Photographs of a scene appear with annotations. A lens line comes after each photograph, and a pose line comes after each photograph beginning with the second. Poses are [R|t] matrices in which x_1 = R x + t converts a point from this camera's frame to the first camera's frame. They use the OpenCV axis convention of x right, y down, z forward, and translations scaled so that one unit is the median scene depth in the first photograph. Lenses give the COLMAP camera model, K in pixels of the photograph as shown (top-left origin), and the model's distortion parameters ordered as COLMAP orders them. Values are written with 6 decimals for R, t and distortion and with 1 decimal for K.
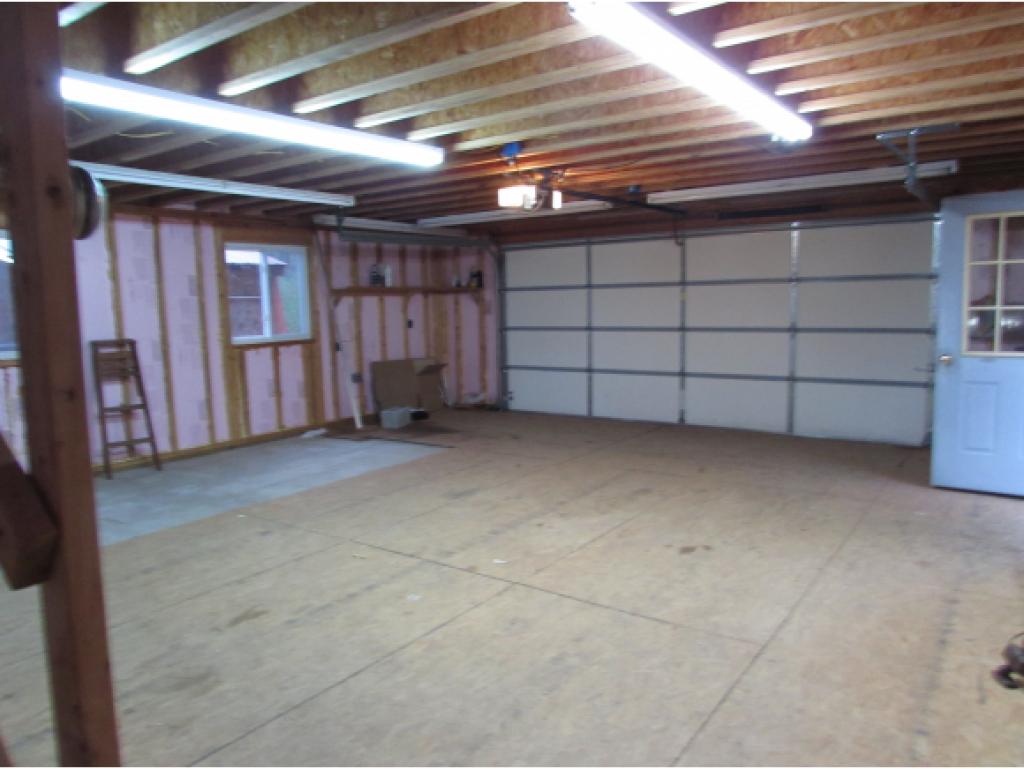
lens RADIAL K [[721.9, 0, 502.5], [0, 721.9, 378.1], [0, 0, 1]] dist [-0.028000, -0.000912]
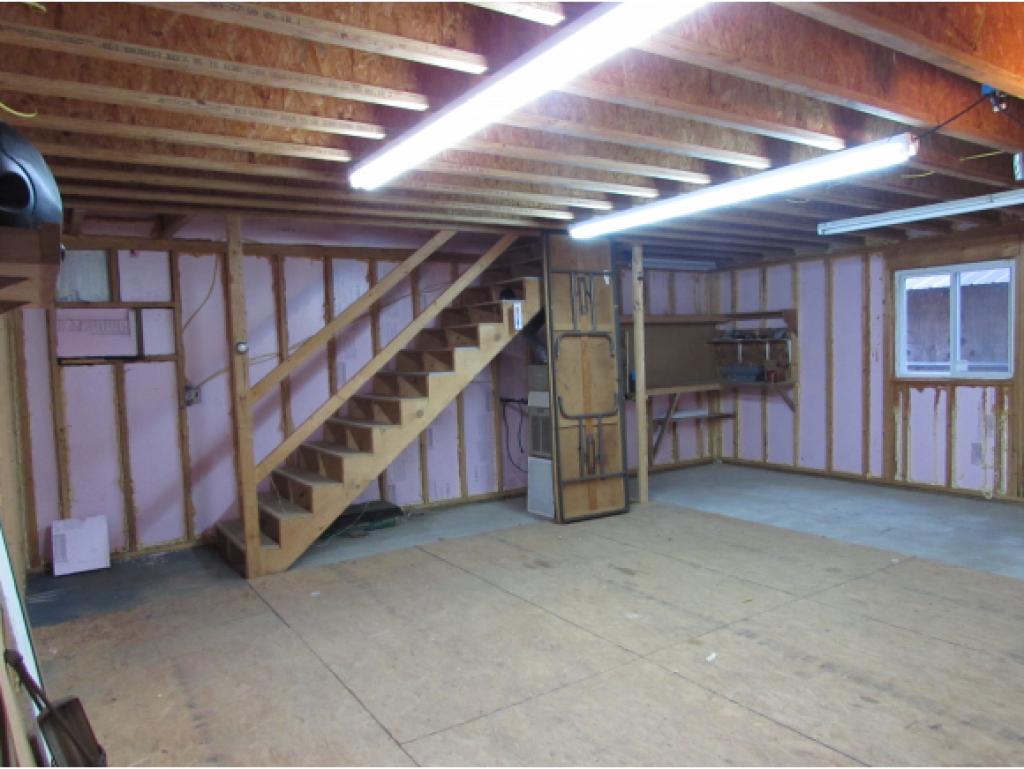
lens RADIAL K [[721.9, 0, 505.2], [0, 721.9, 390.7], [0, 0, 1]] dist [-0.028000, -0.000912]
pose [[-0.361081, 0.090547, -0.928128, 0.753709], [-0.054950, 0.991480, 0.118106, -0.125122], [0.930914, 0.093646, -0.353028, 0.945017]]
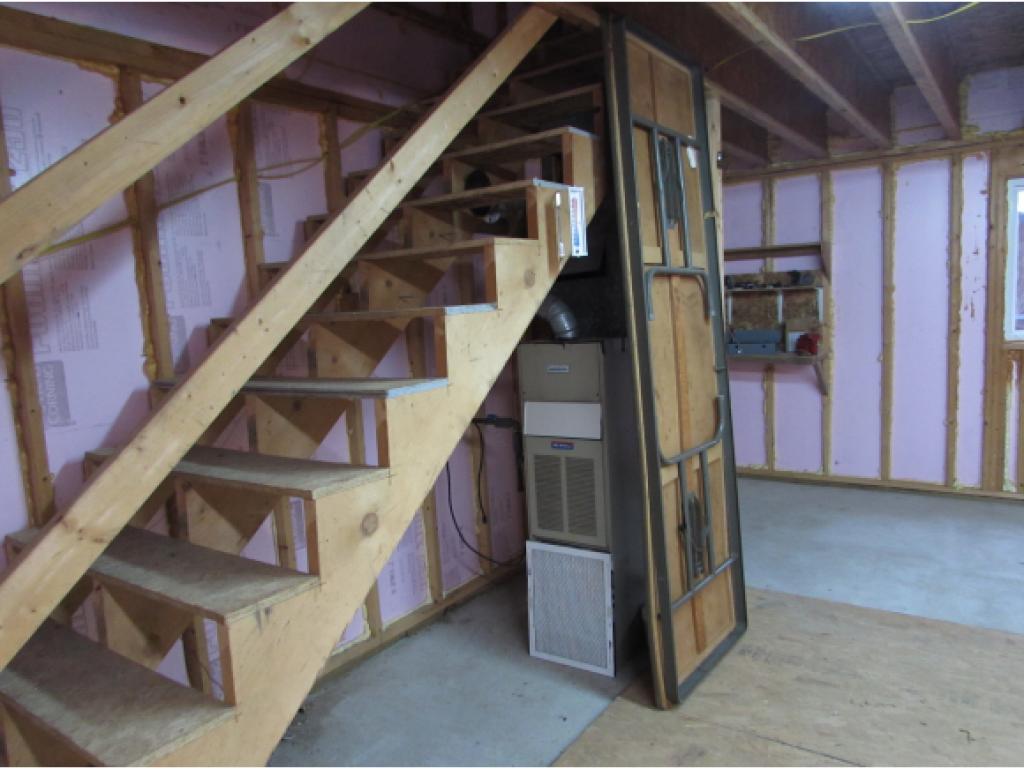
lens RADIAL K [[721.9, 0, 510.6], [0, 721.9, 389.3], [0, 0, 1]] dist [-0.028000, -0.000912]
pose [[0.007820, 0.145981, -0.989257, 0.275618], [-0.048186, 0.988192, 0.145443, -0.083011], [0.998808, 0.046531, 0.014762, 0.613102]]
